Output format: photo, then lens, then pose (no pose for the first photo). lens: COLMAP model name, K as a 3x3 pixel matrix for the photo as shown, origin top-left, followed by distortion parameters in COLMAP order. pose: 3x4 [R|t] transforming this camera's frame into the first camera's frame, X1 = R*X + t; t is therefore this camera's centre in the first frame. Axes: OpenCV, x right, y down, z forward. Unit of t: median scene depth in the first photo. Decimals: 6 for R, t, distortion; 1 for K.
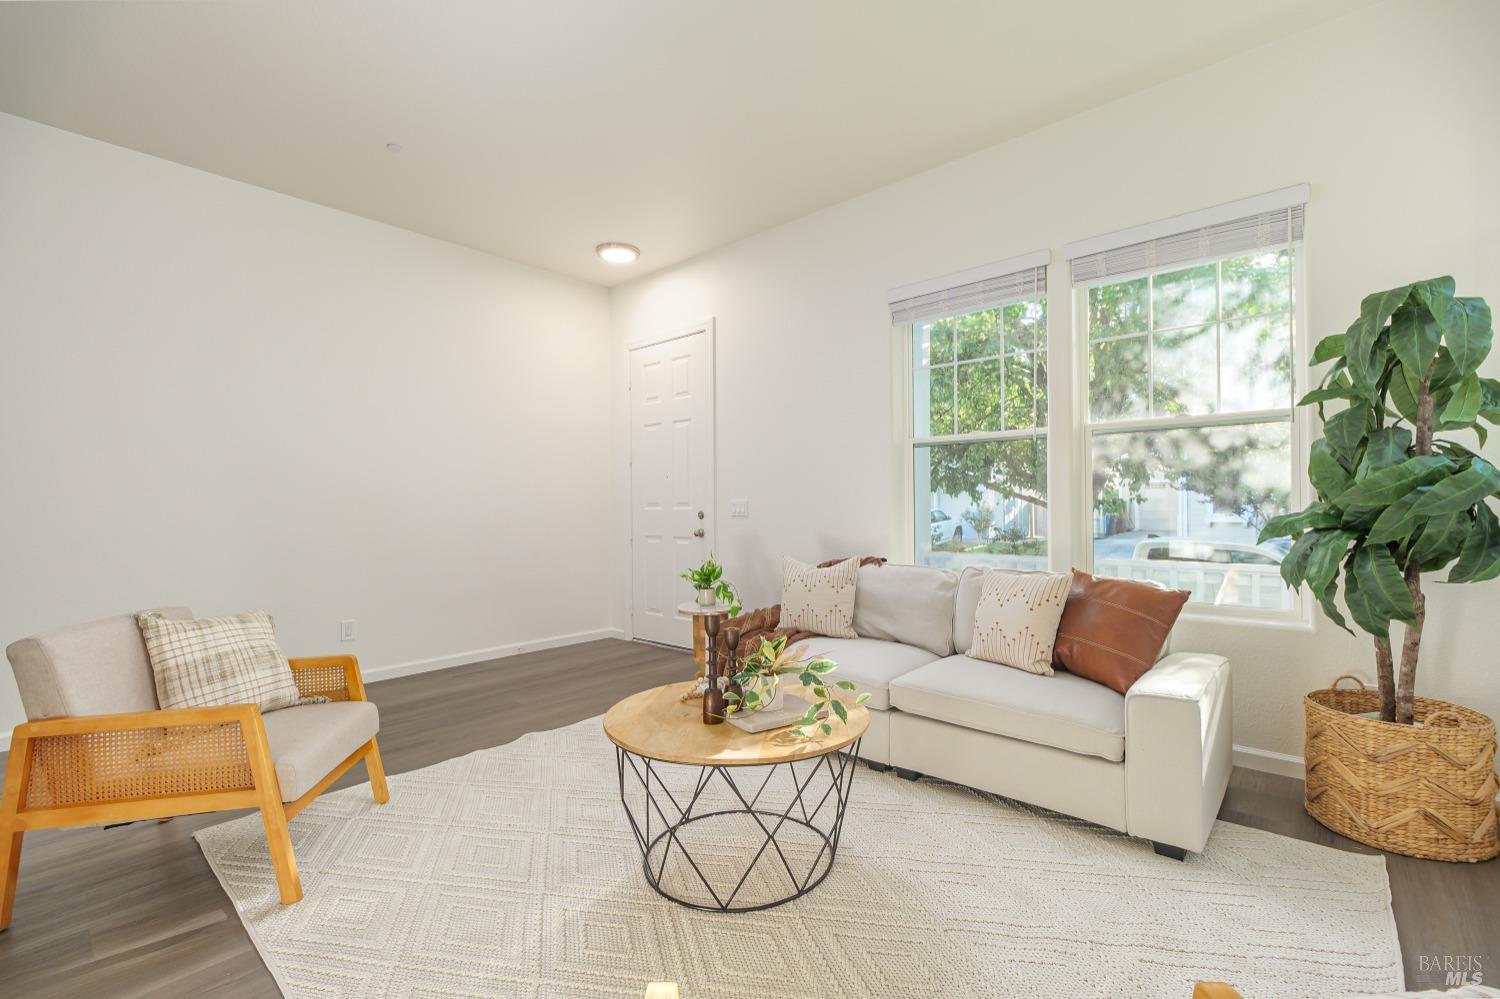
lens RADIAL K [[653.4, 0, 755.7], [0, 653.4, 506.3], [0, 0, 1]] dist [-0.000567, -0.000039]
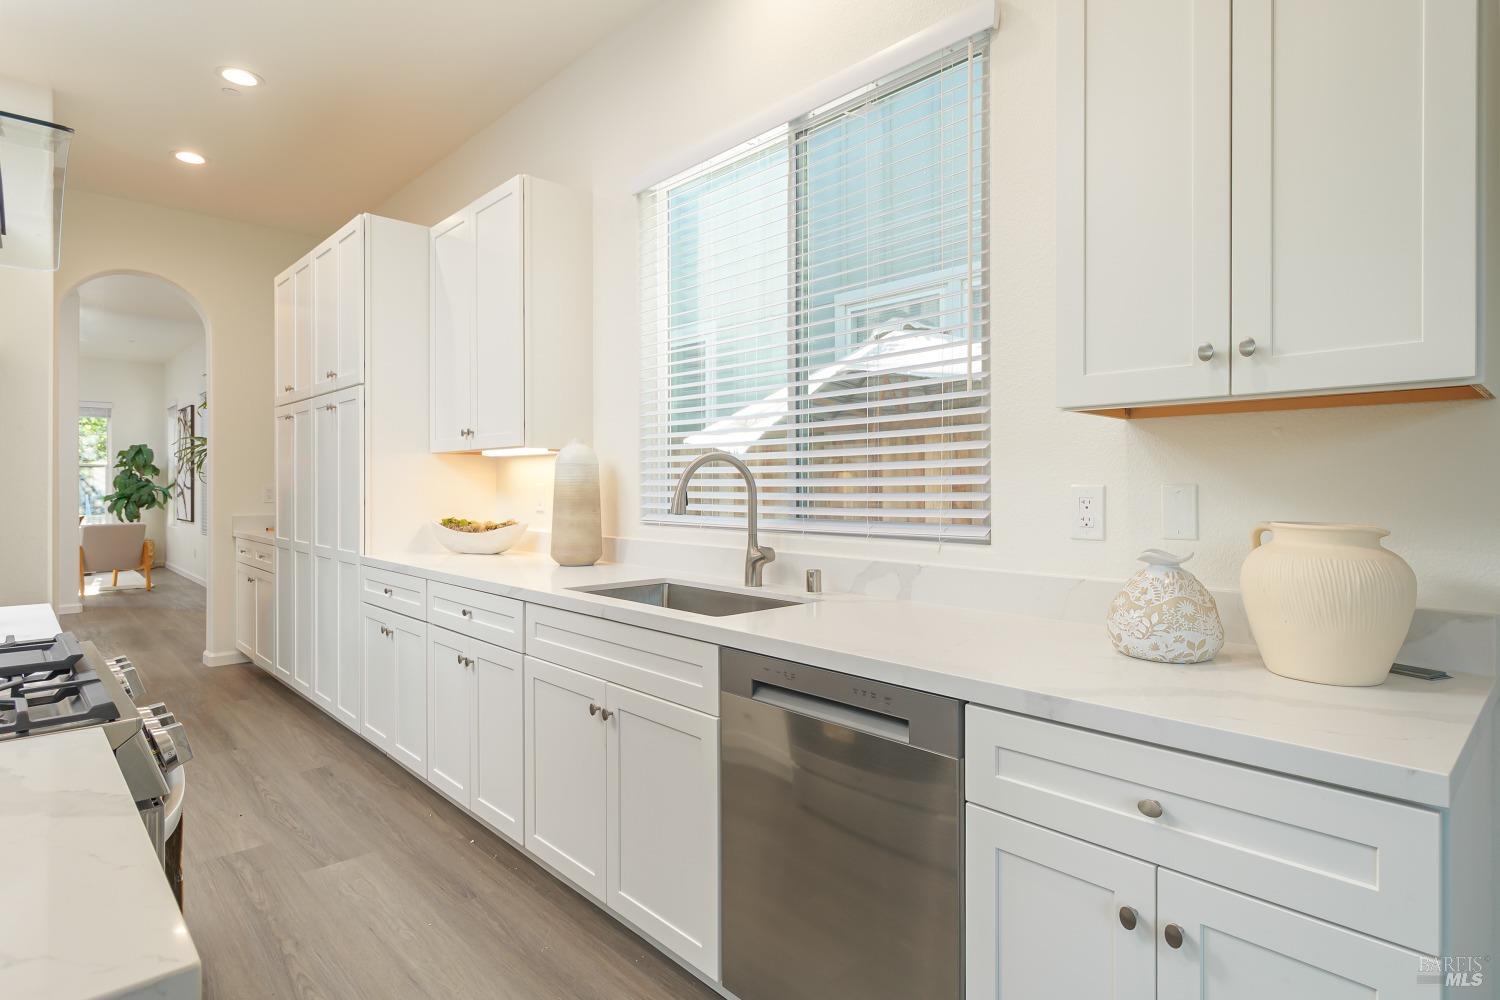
lens RADIAL K [[784.7, 0, 750.0], [0, 784.7, 500.0], [0, 0, 1]] dist [-0.000332, -0.000044]
pose [[0.099848, -0.000799, 0.995002, -3.801092], [-0.012301, 0.999922, 0.002037, -0.013286], [-0.994927, -0.012443, 0.099830, -3.588696]]
